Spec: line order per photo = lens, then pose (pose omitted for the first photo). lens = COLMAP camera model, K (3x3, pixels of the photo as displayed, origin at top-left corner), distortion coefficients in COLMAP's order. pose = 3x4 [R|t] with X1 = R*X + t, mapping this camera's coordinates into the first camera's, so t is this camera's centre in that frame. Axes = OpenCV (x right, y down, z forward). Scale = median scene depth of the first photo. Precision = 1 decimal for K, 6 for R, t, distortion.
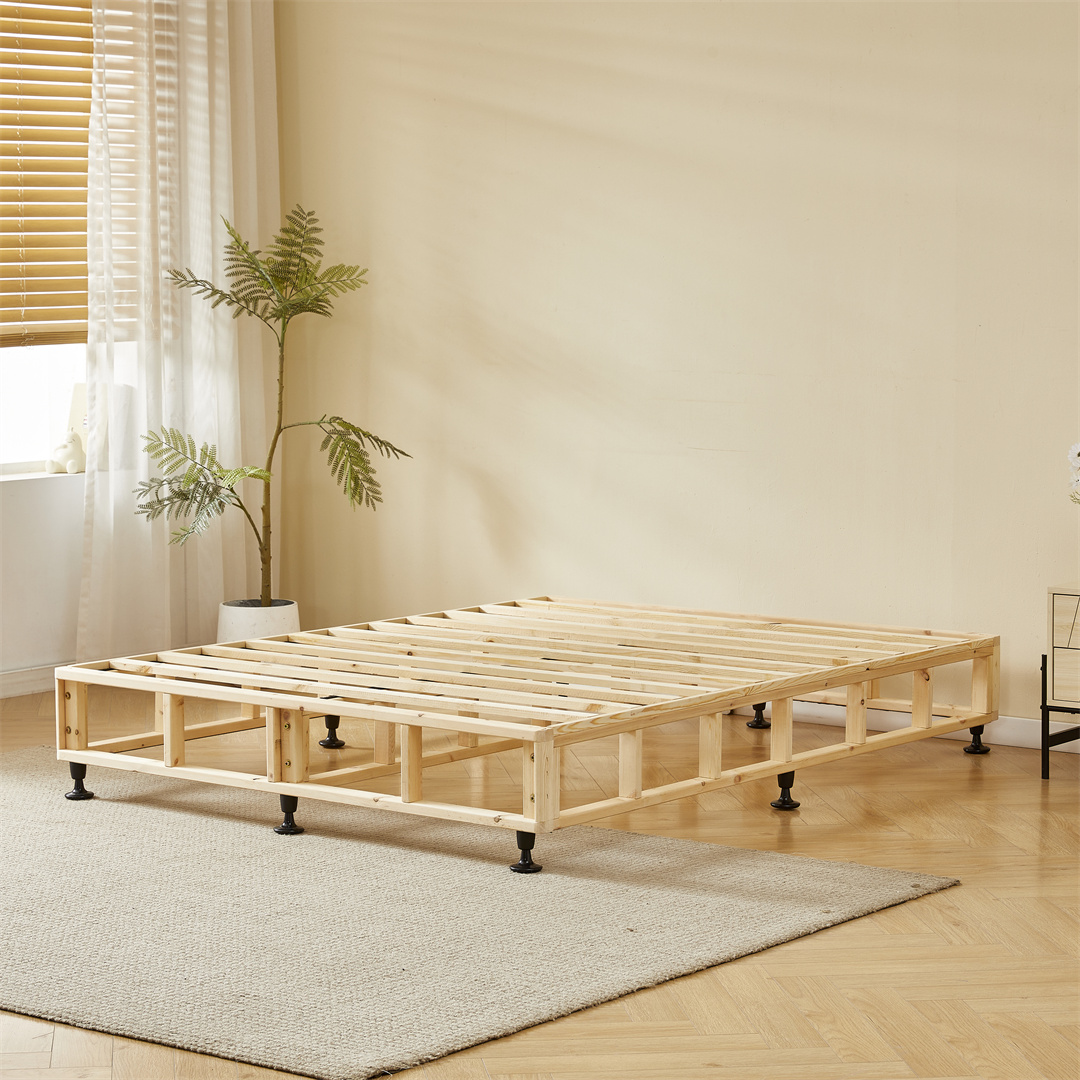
lens RADIAL K [[3030.2, 0, 540.0], [0, 3030.2, 540.0], [0, 0, 1]] dist [-0.030457, -0.330477]
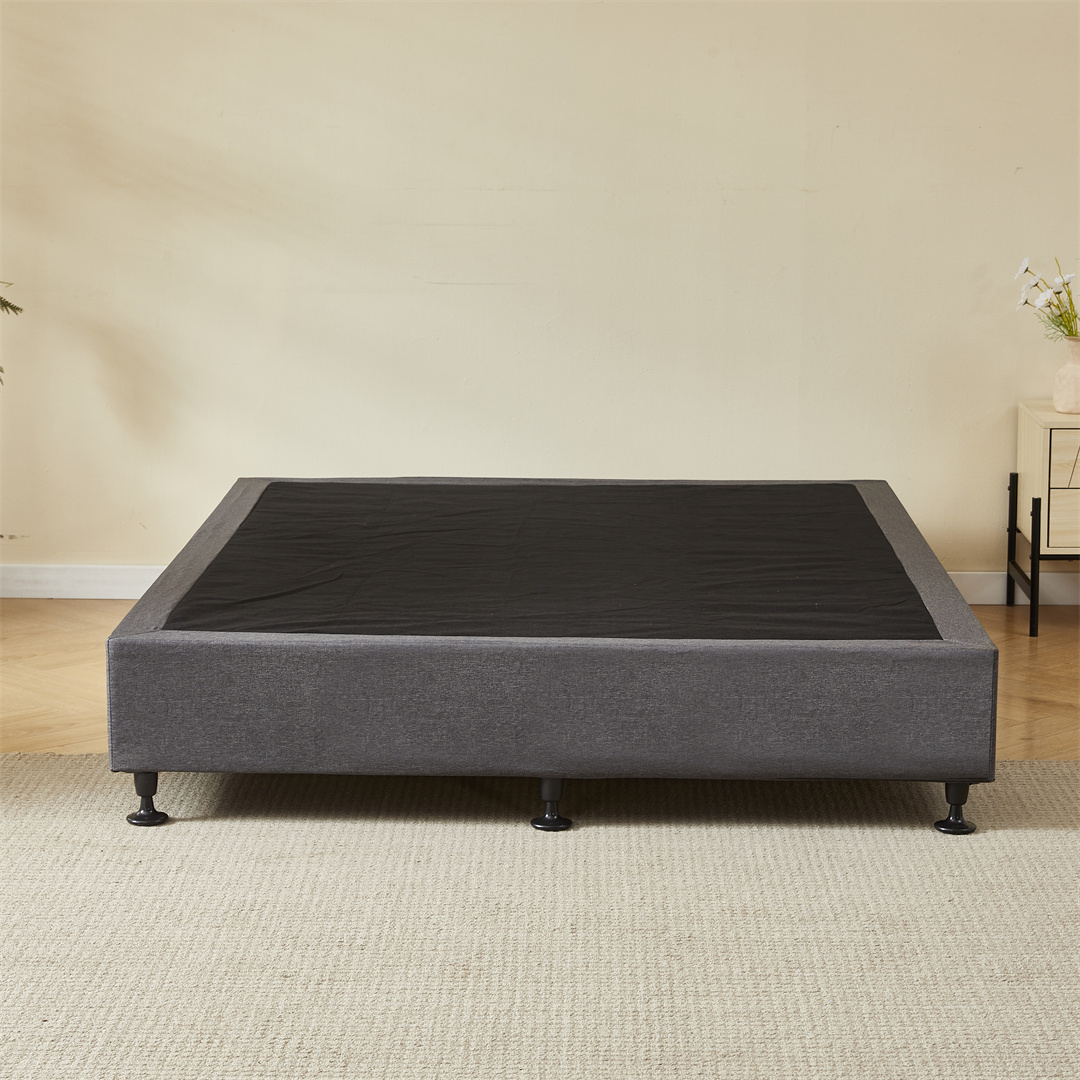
lens RADIAL K [[3030.2, 0, 540.0], [0, 3030.2, 540.0], [0, 0, 1]] dist [-0.030457, -0.330477]
pose [[0.799183, -0.094741, 0.593574, -0.451548], [0.055311, 0.994902, 0.084327, -0.030968], [-0.598537, -0.034562, 0.800349, 0.353812]]
